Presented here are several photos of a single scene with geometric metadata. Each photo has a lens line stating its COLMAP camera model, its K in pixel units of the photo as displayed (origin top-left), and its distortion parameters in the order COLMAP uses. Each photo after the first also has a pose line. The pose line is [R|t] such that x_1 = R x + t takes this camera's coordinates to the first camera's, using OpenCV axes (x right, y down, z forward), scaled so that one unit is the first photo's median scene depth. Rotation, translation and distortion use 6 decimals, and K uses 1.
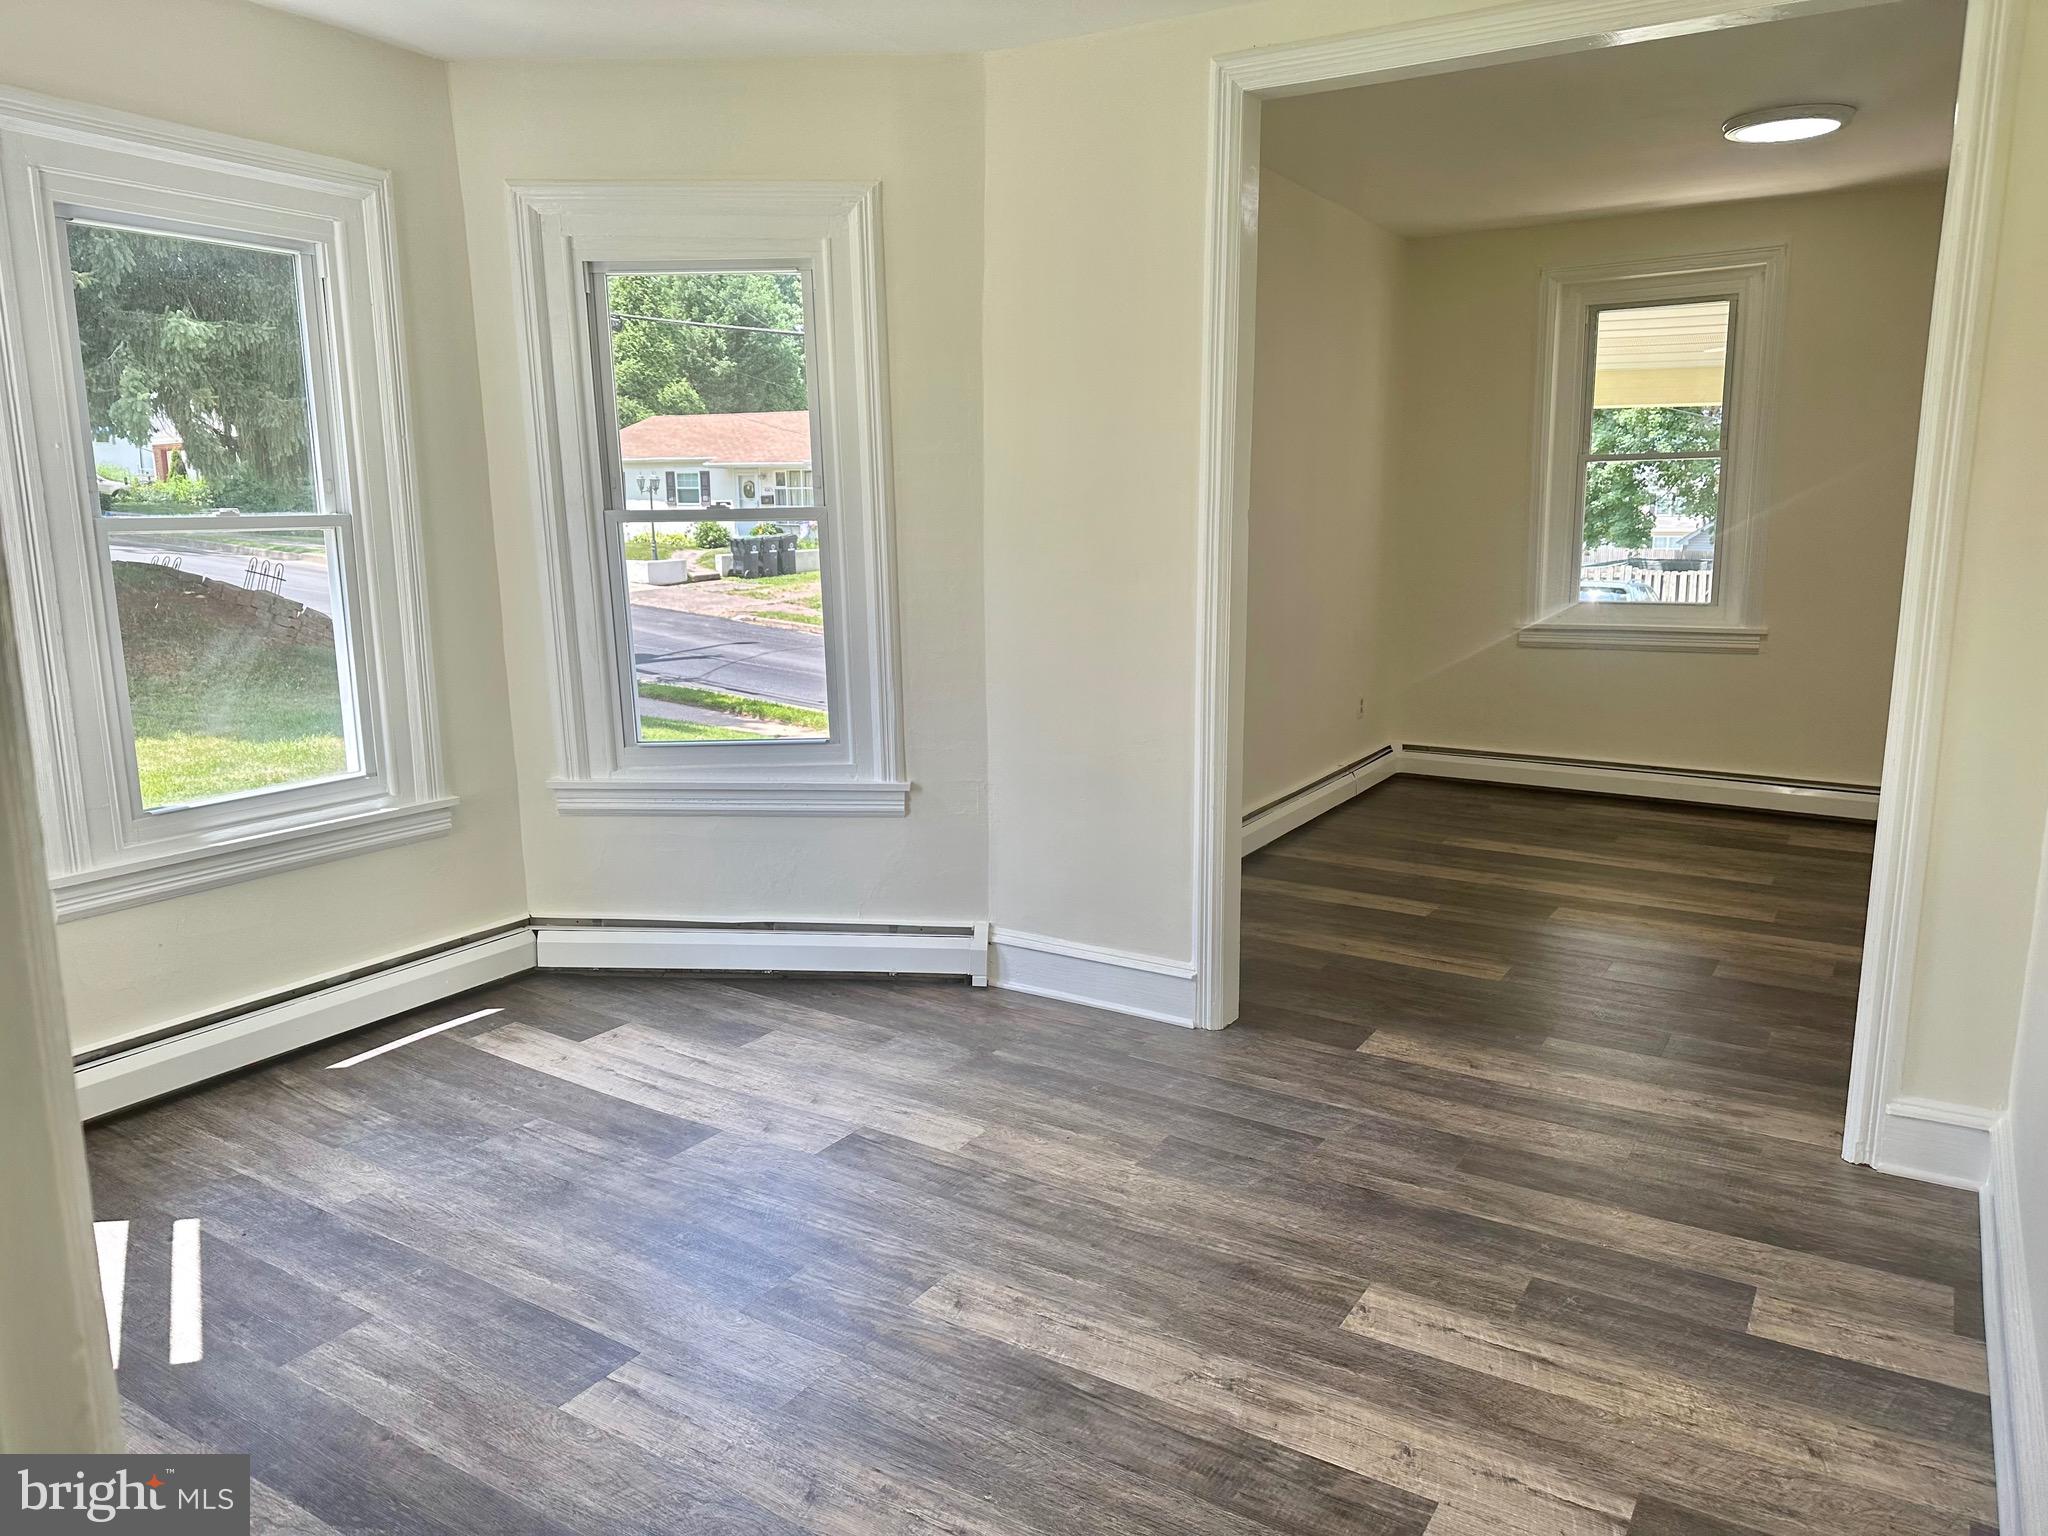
lens RADIAL K [[1432.2, 0, 1025.5], [0, 1432.2, 765.1], [0, 0, 1]] dist [-0.002997, -0.002311]
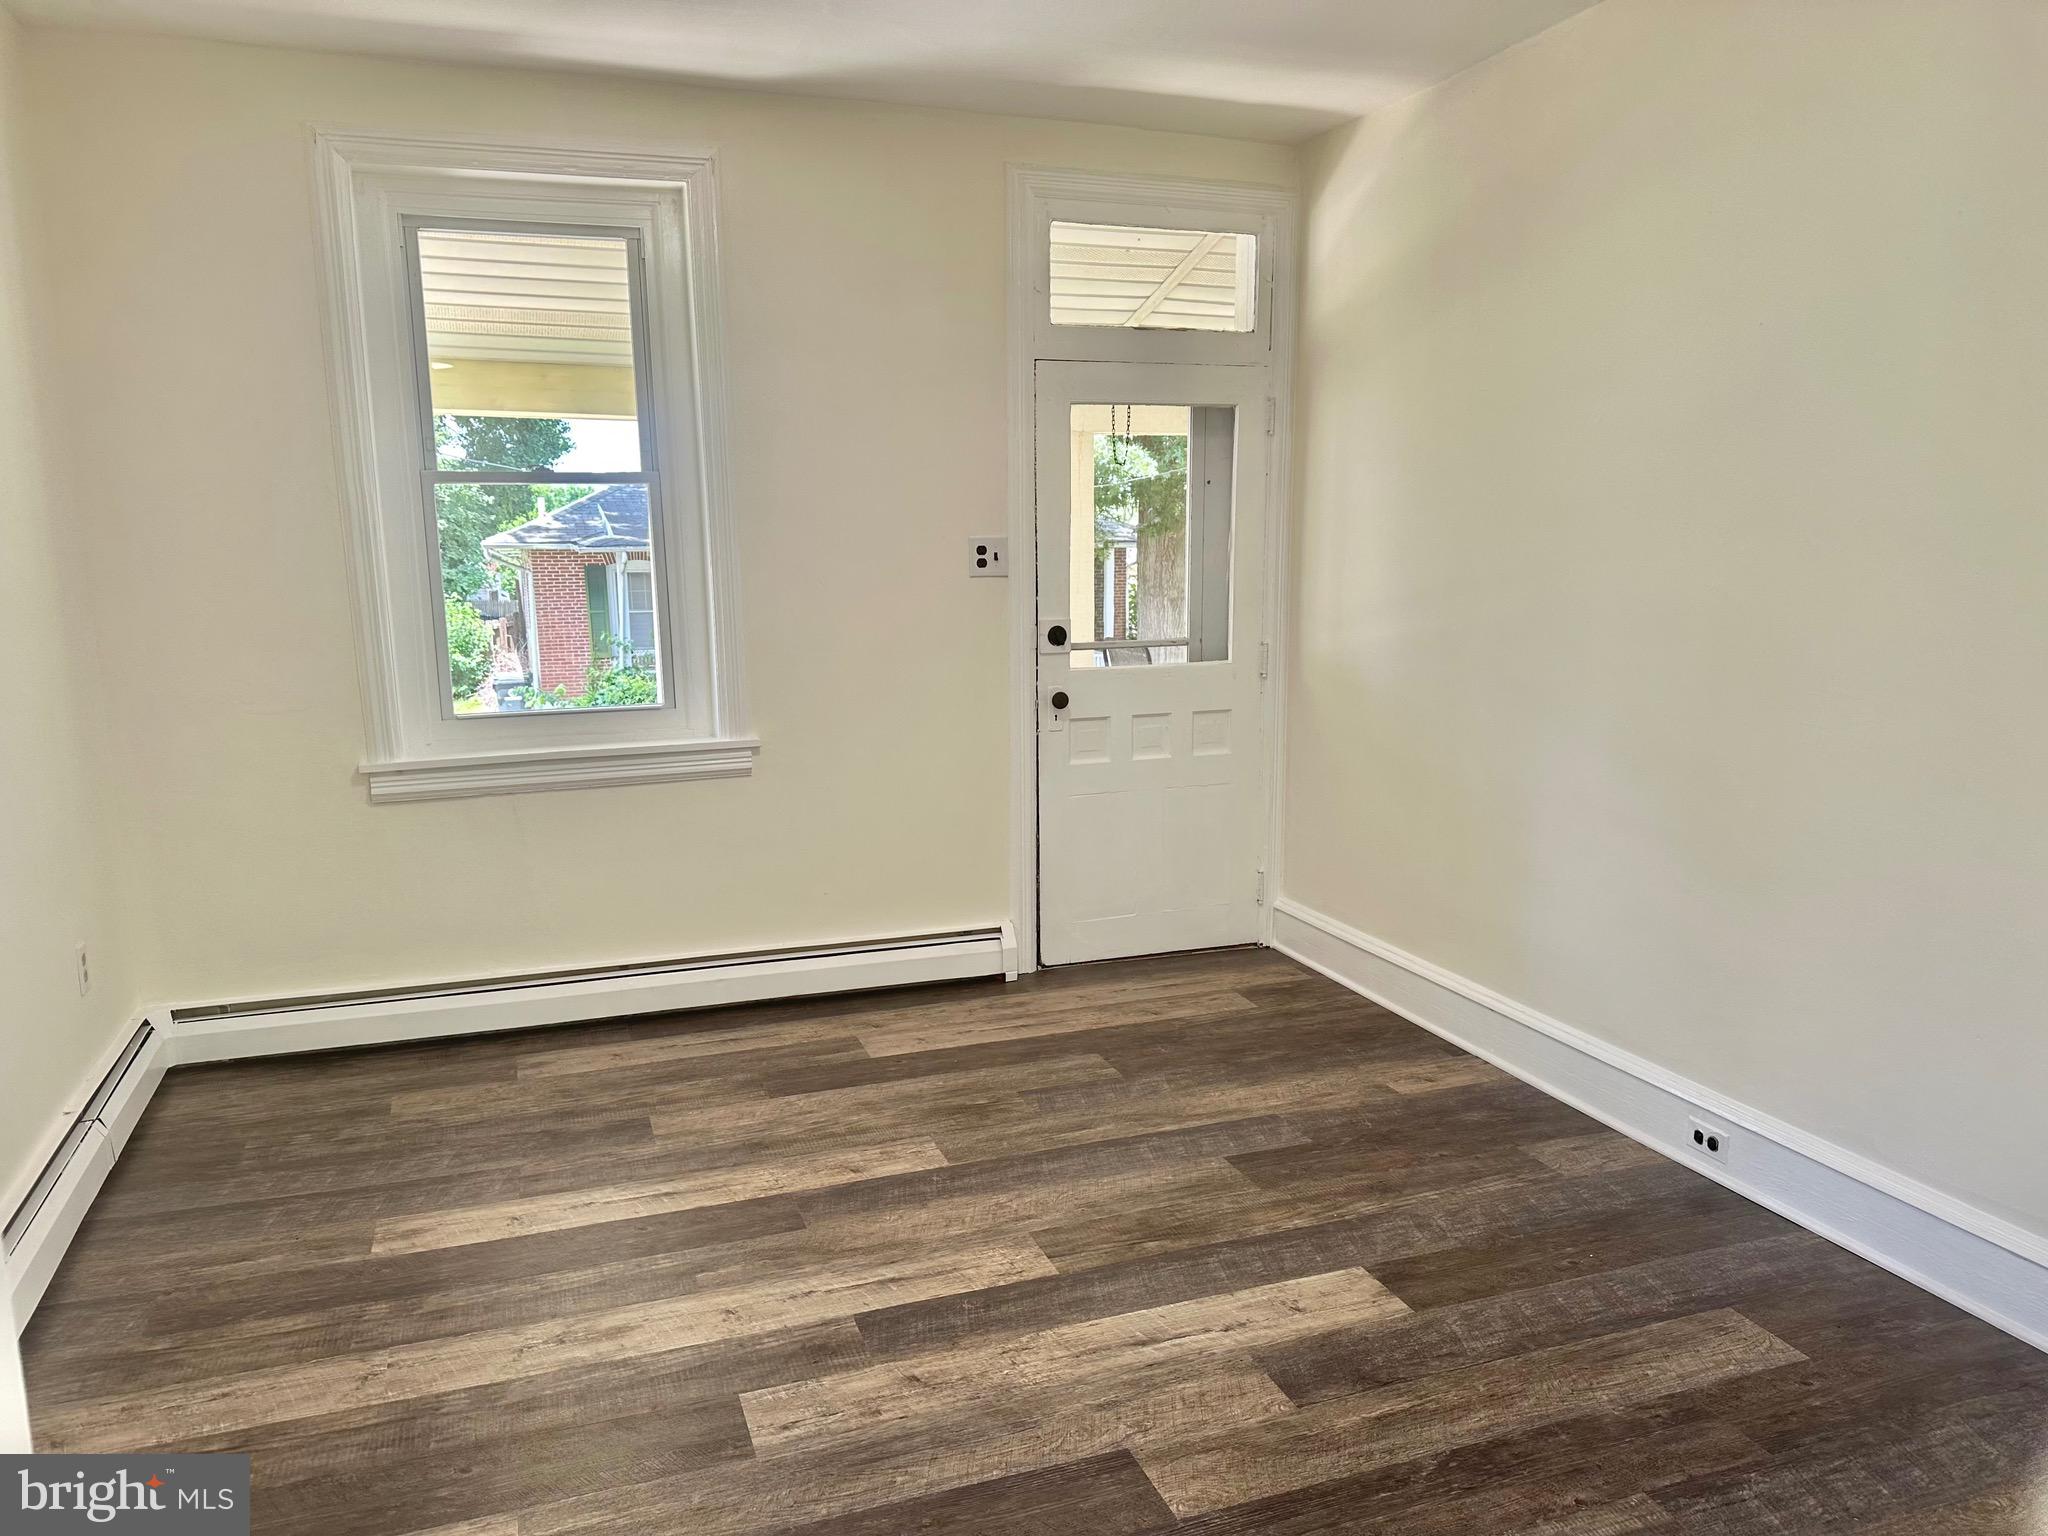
lens RADIAL K [[1432.2, 0, 1026.2], [0, 1432.2, 802.6], [0, 0, 1]] dist [-0.002997, -0.002311]
pose [[0.612206, -0.147432, 0.776832, 0.083018], [0.144478, 0.986781, 0.073417, -0.121772], [-0.777387, 0.067289, 0.625413, 0.605725]]
